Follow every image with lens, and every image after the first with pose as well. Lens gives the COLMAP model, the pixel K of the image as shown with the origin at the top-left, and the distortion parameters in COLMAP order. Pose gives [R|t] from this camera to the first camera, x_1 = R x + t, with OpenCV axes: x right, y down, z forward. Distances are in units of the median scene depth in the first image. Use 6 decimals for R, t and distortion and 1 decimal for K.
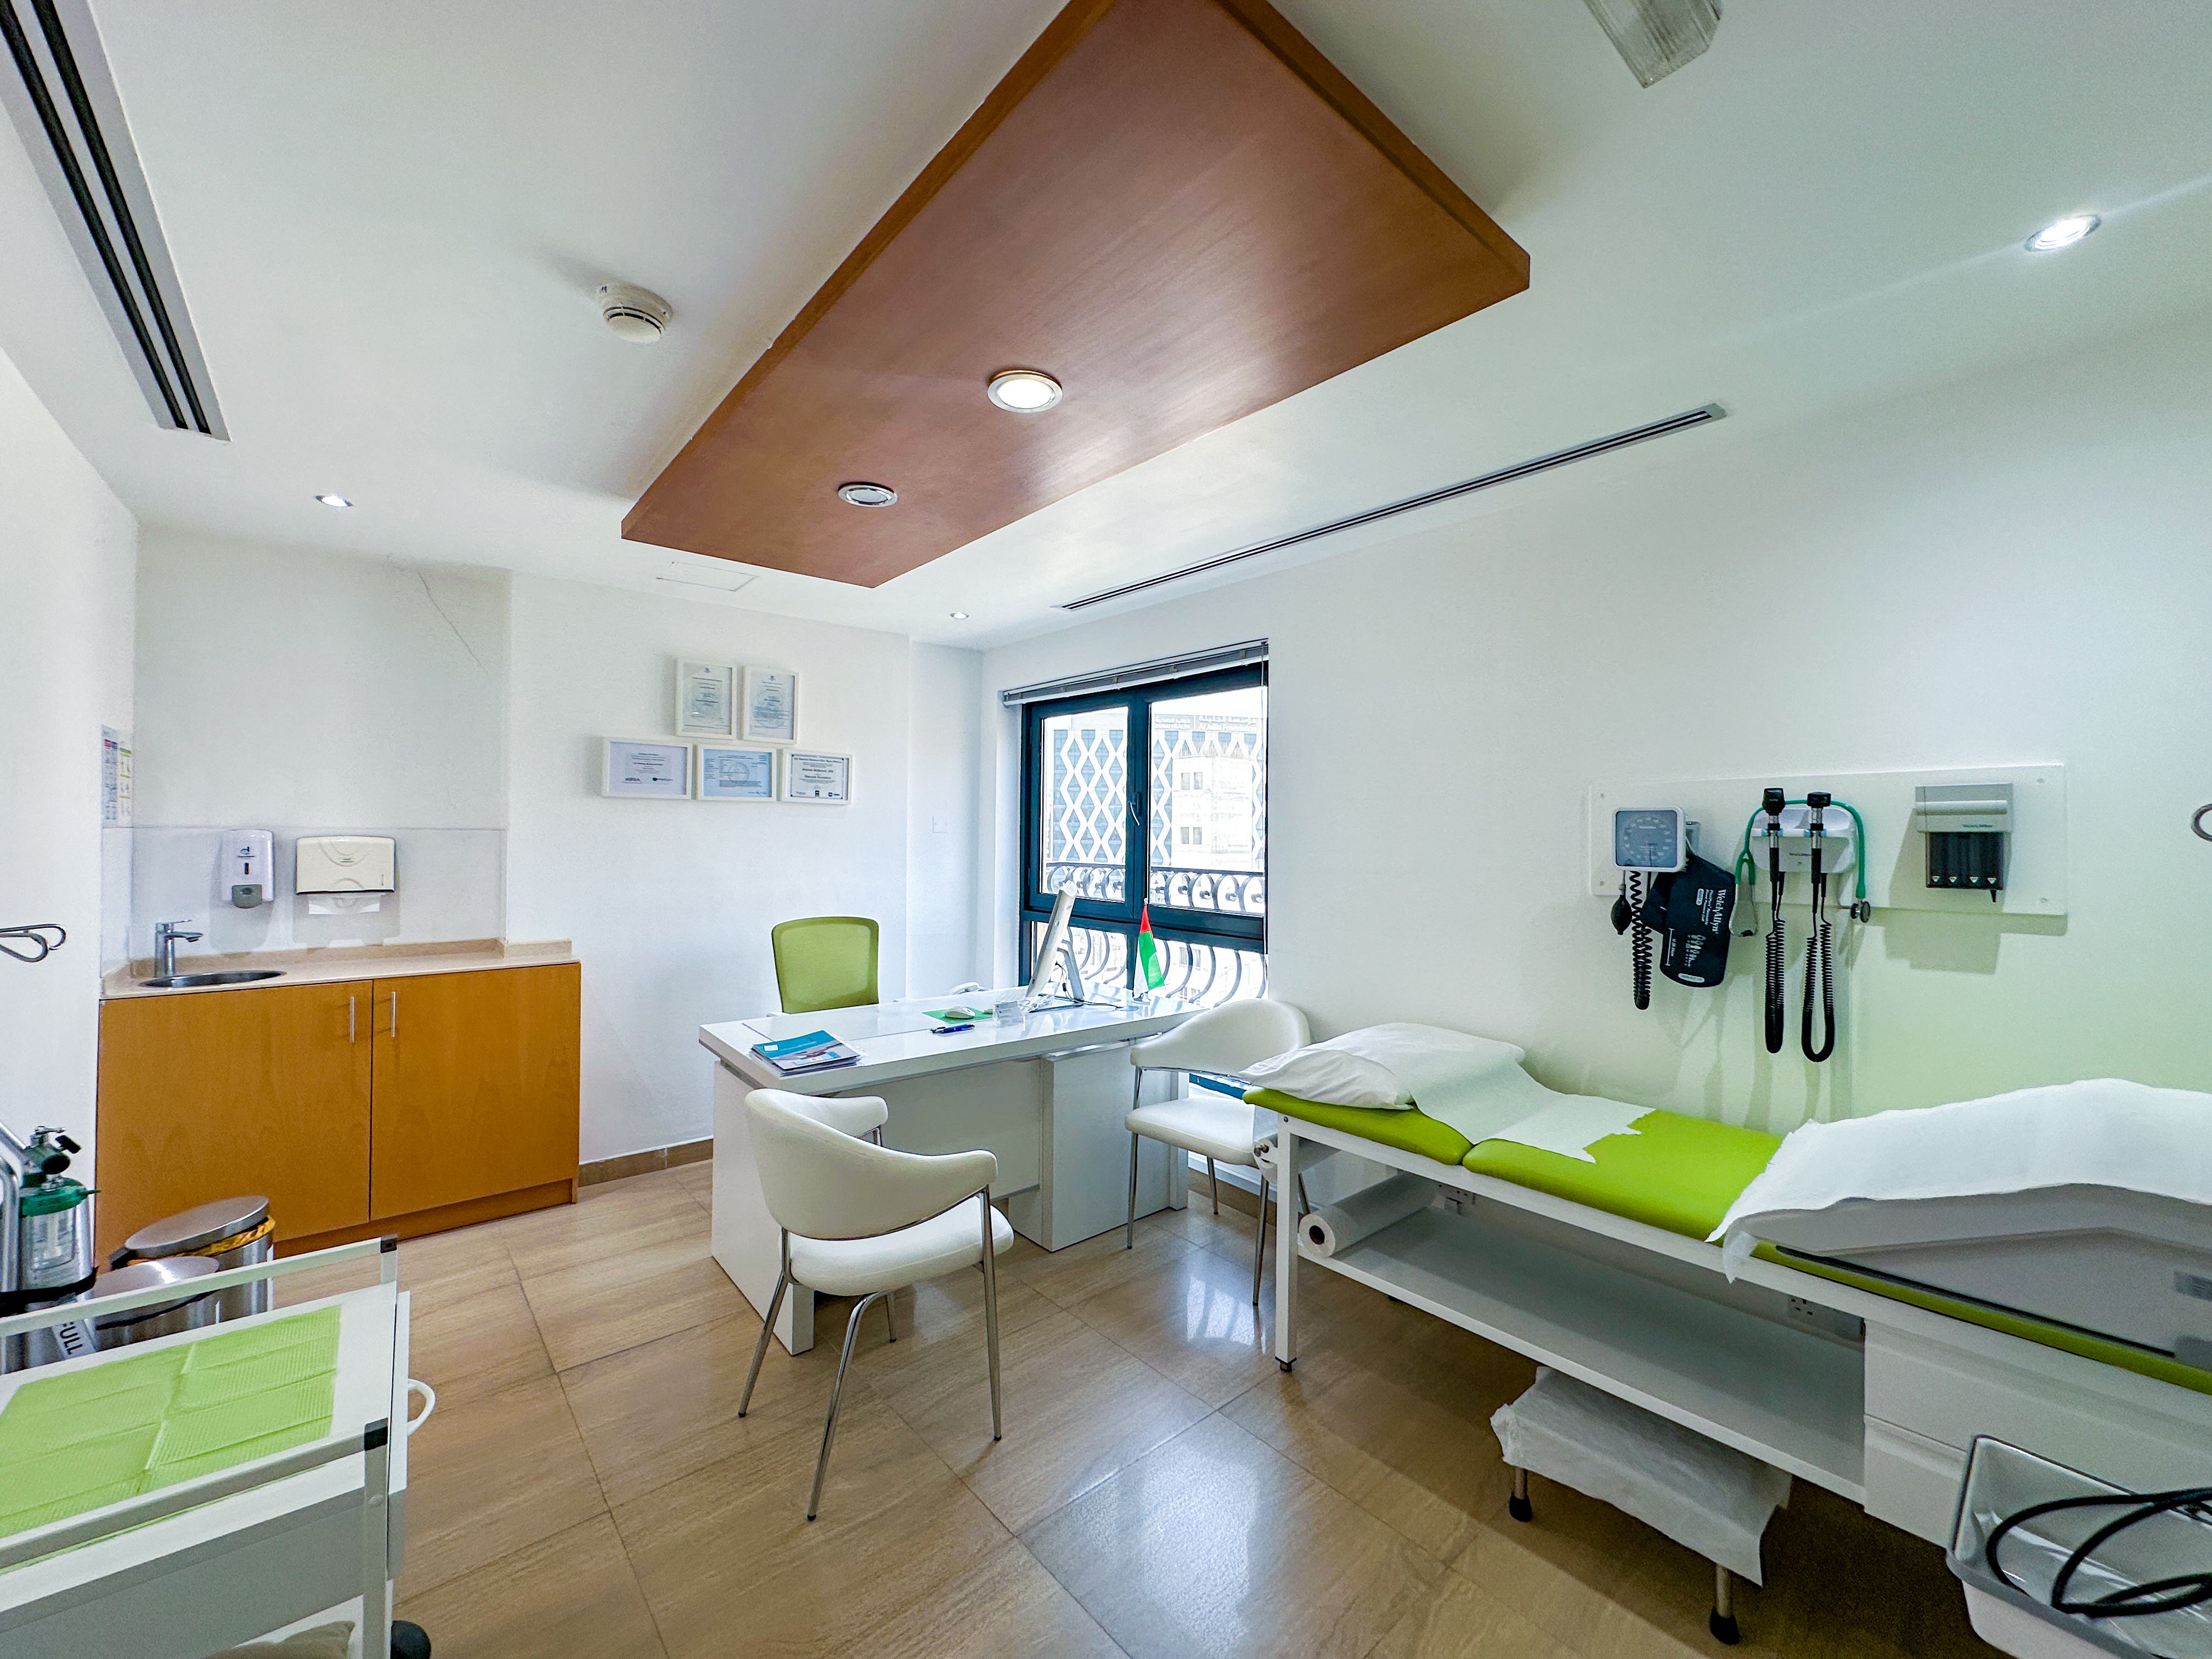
lens RADIAL K [[883.3, 0, 1106.0], [0, 883.3, 829.5], [0, 0, 1]] dist [-0.001161, -0.000160]
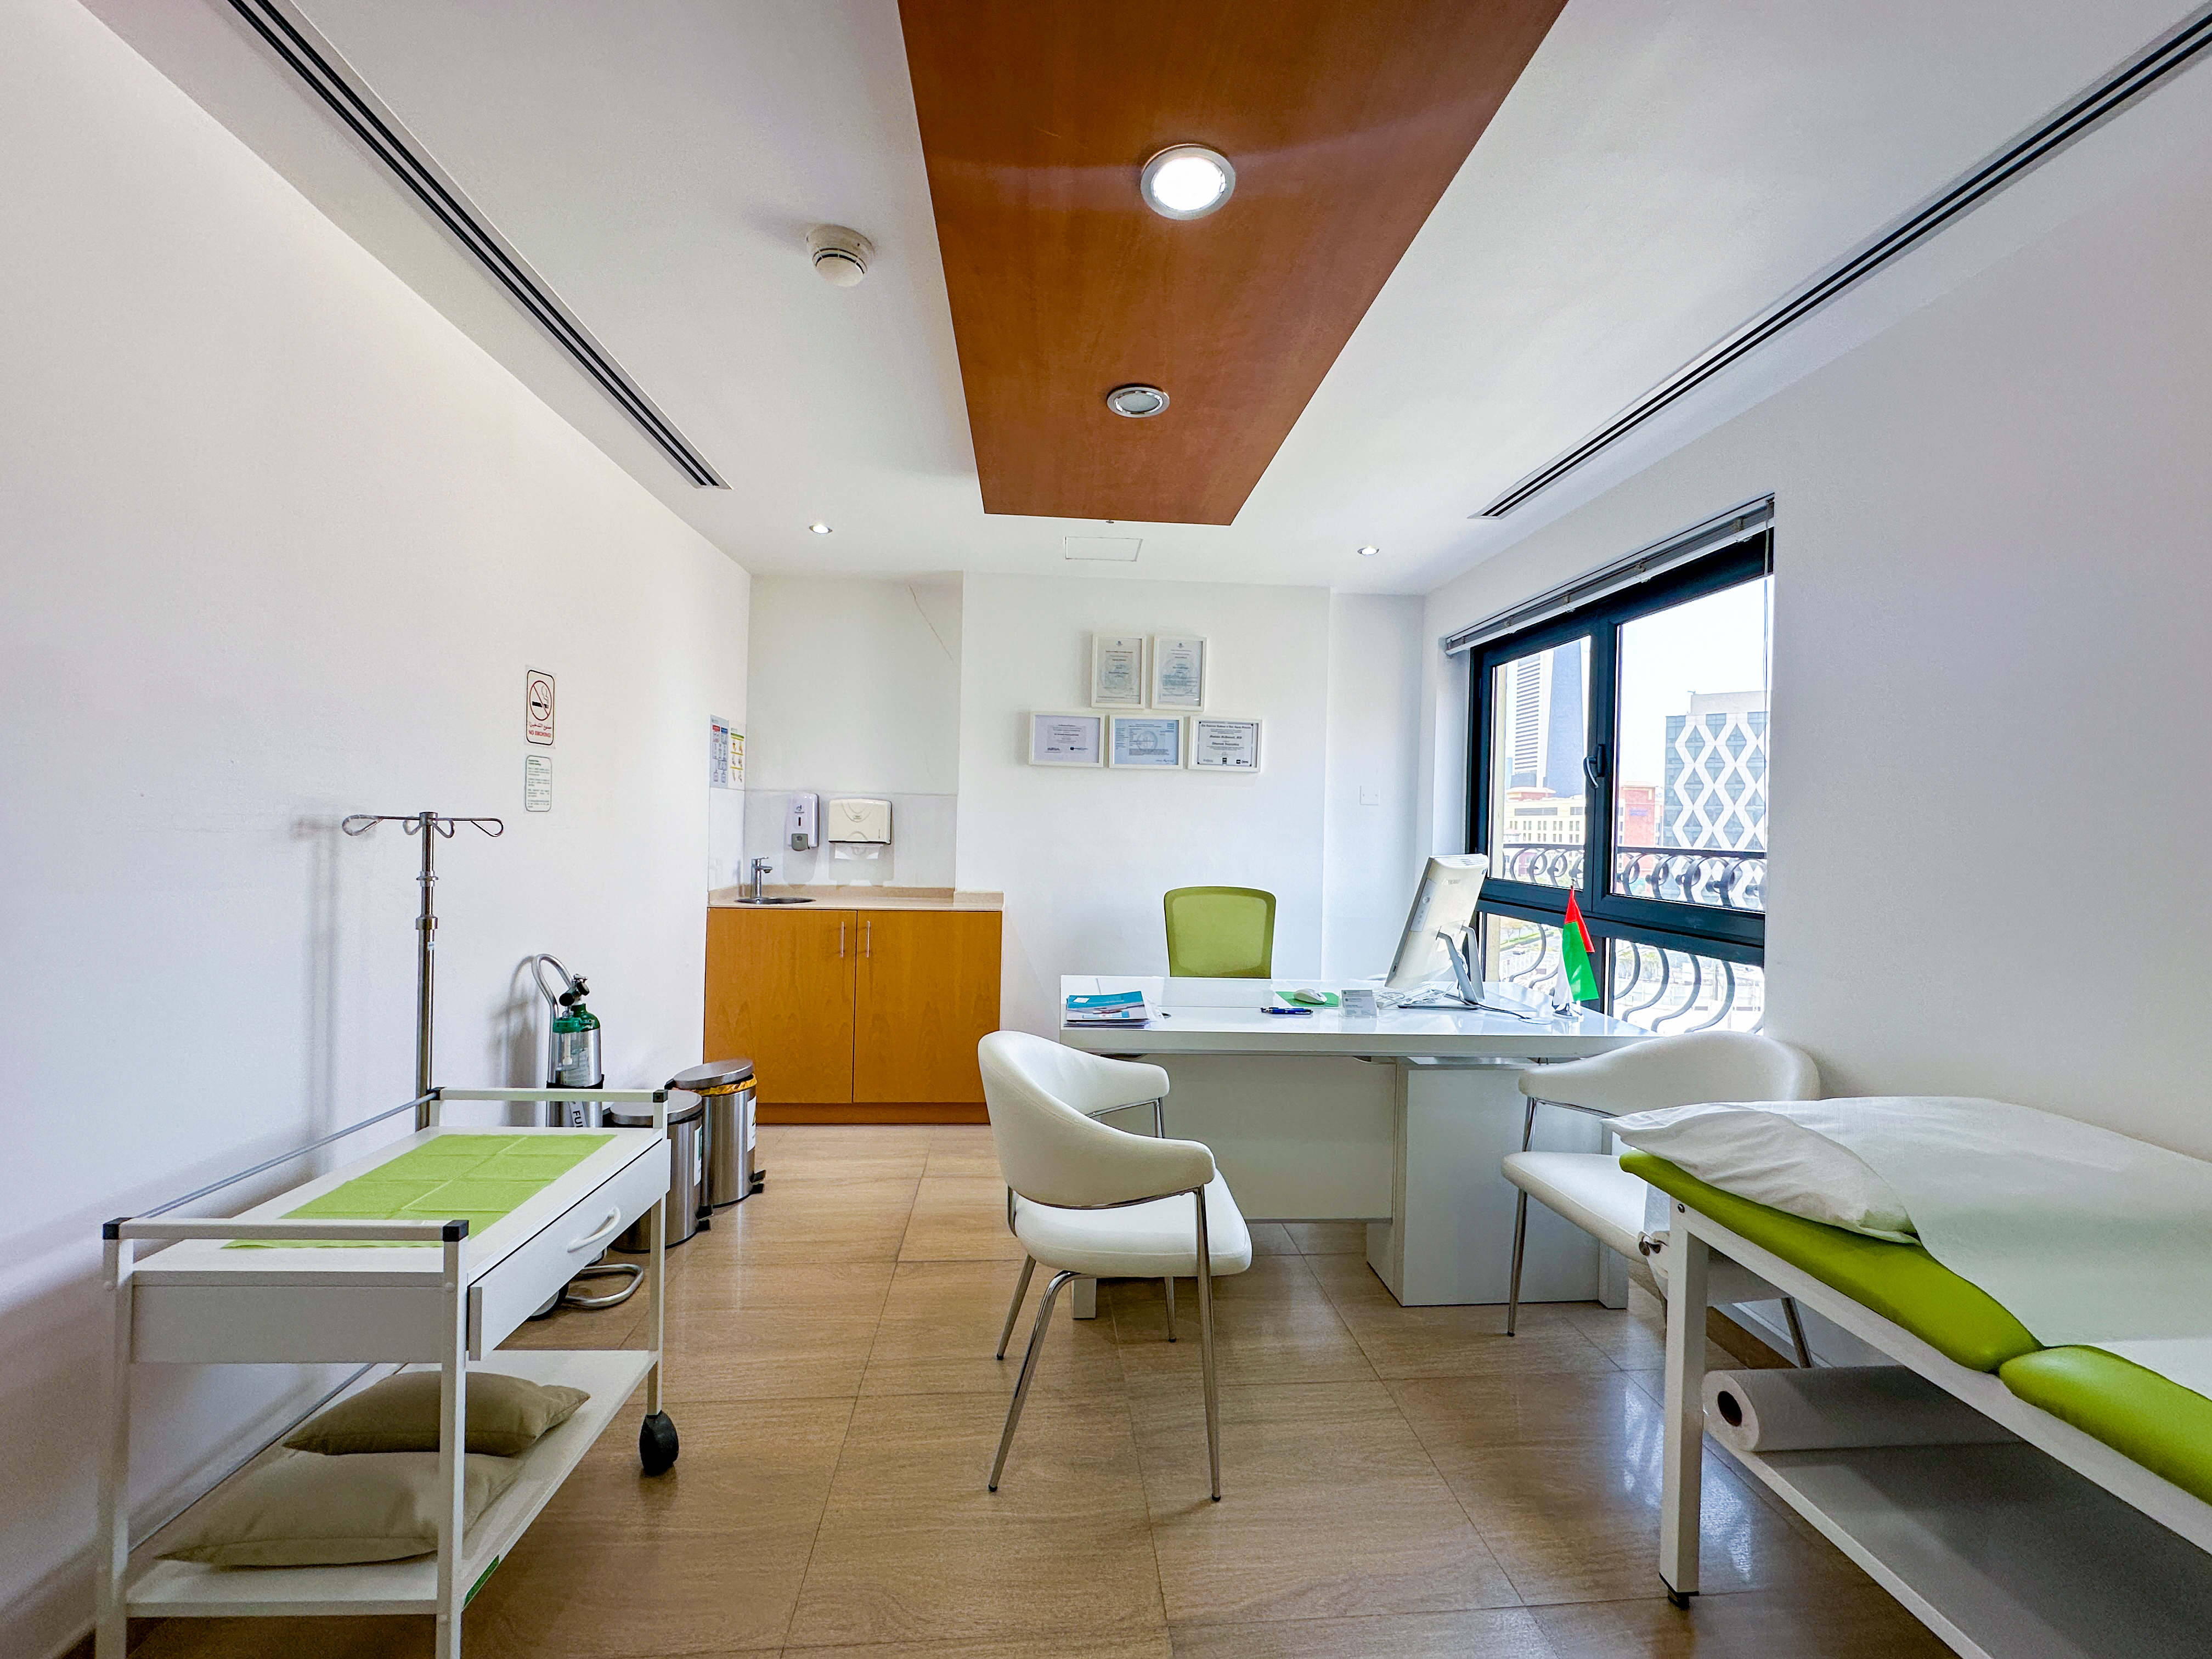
lens RADIAL K [[882.9, 0, 1106.0], [0, 882.9, 829.5], [0, 0, 1]] dist [-0.001542, 0.000314]
pose [[0.809031, 0.012343, -0.587636, 0.177896], [-0.014166, 0.999899, 0.001498, 0.045301], [0.587595, 0.007112, 0.809124, 0.179941]]
